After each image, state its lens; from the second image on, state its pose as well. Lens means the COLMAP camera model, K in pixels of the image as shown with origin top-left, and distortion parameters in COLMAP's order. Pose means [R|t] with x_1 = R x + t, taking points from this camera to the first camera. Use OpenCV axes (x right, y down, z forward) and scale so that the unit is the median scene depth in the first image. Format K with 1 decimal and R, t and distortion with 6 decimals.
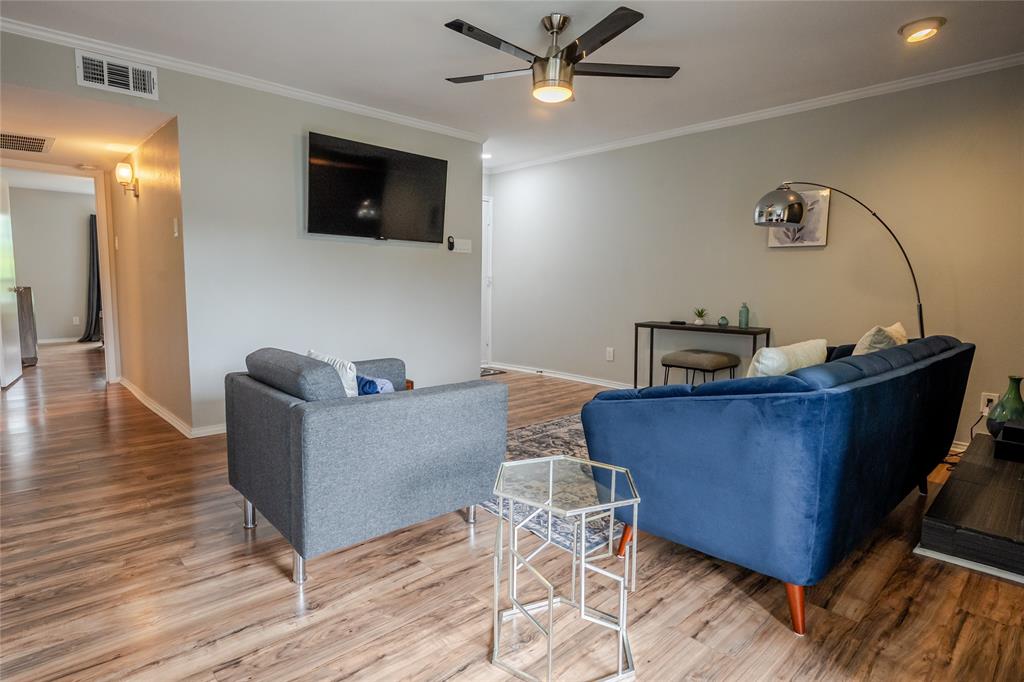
lens RADIAL K [[546.3, 0, 506.5], [0, 546.3, 338.5], [0, 0, 1]] dist [-0.001879, -0.000032]
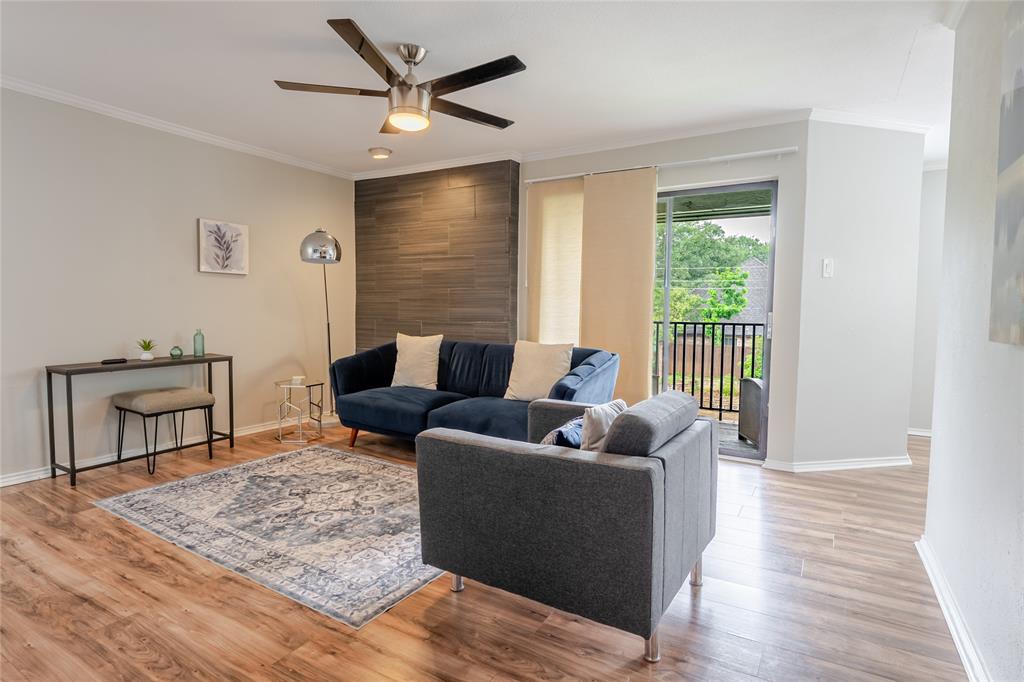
lens RADIAL K [[546.3, 0, 506.5], [0, 546.3, 338.5], [0, 0, 1]] dist [-0.001879, -0.000032]
pose [[-0.256202, -0.066262, 0.964349, -0.668660], [0.084719, 0.992269, 0.090688, -0.099745], [-0.962904, 0.104933, -0.248608, 0.804299]]
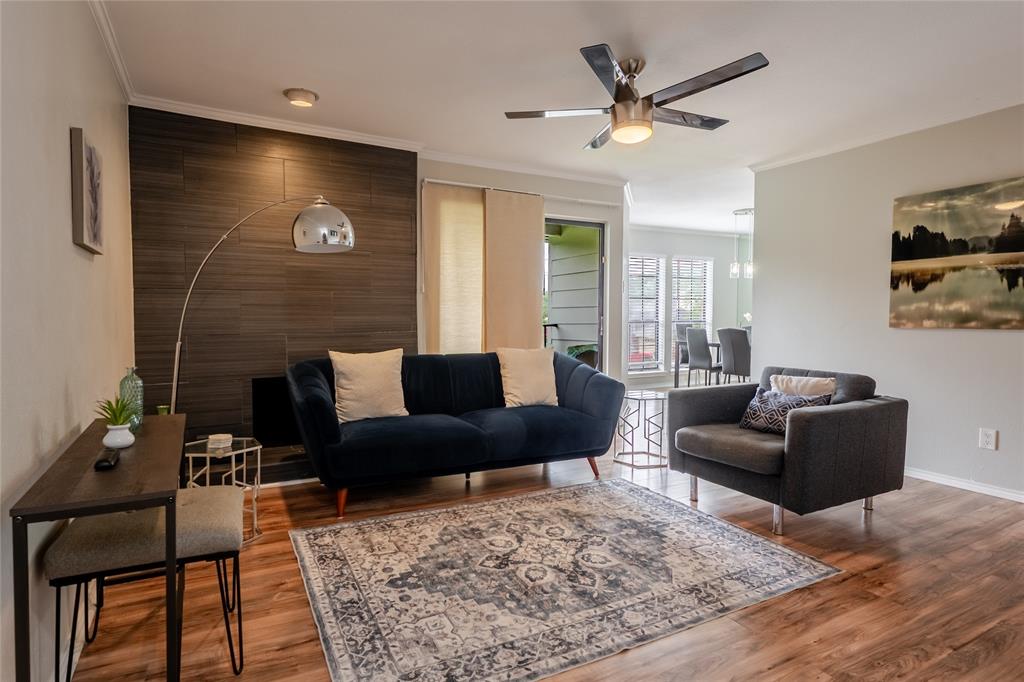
lens RADIAL K [[546.3, 0, 506.5], [0, 546.3, 338.5], [0, 0, 1]] dist [-0.001879, -0.000032]
pose [[-0.965012, -0.023293, 0.261168, 0.024556], [0.015469, 0.989254, 0.145388, -0.165974], [-0.261748, 0.144341, -0.954282, 1.483832]]
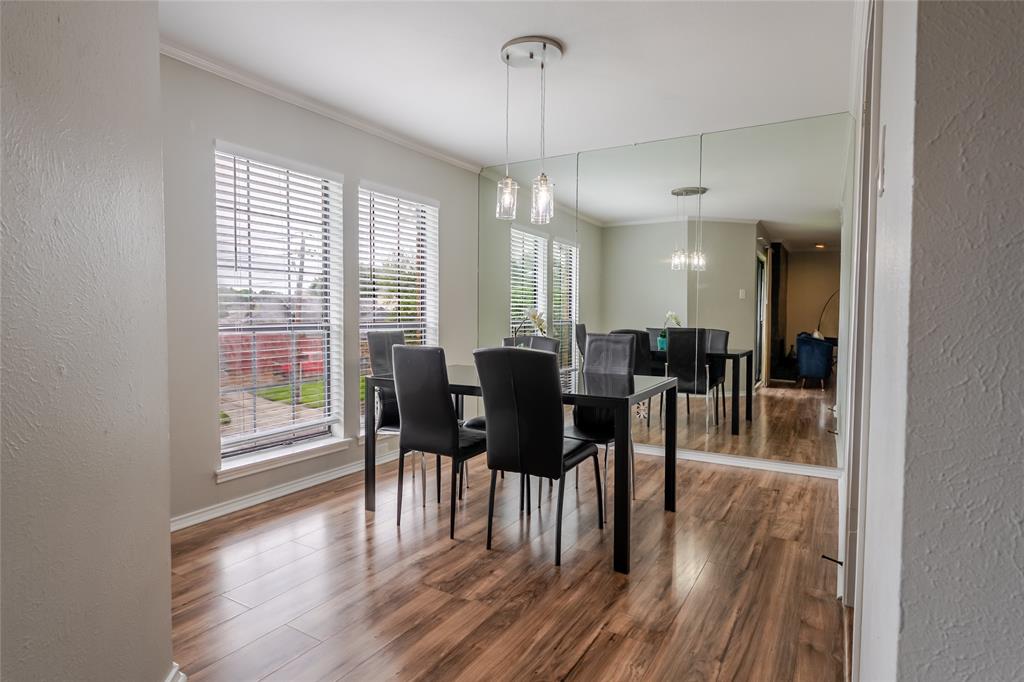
lens RADIAL K [[546.3, 0, 506.5], [0, 546.3, 338.5], [0, 0, 1]] dist [-0.001879, -0.000032]
pose [[-0.964292, -0.006158, -0.264771, -0.033187], [-0.044072, 0.989521, 0.137496, -0.039425], [0.261150, 0.144255, -0.954459, 0.301717]]
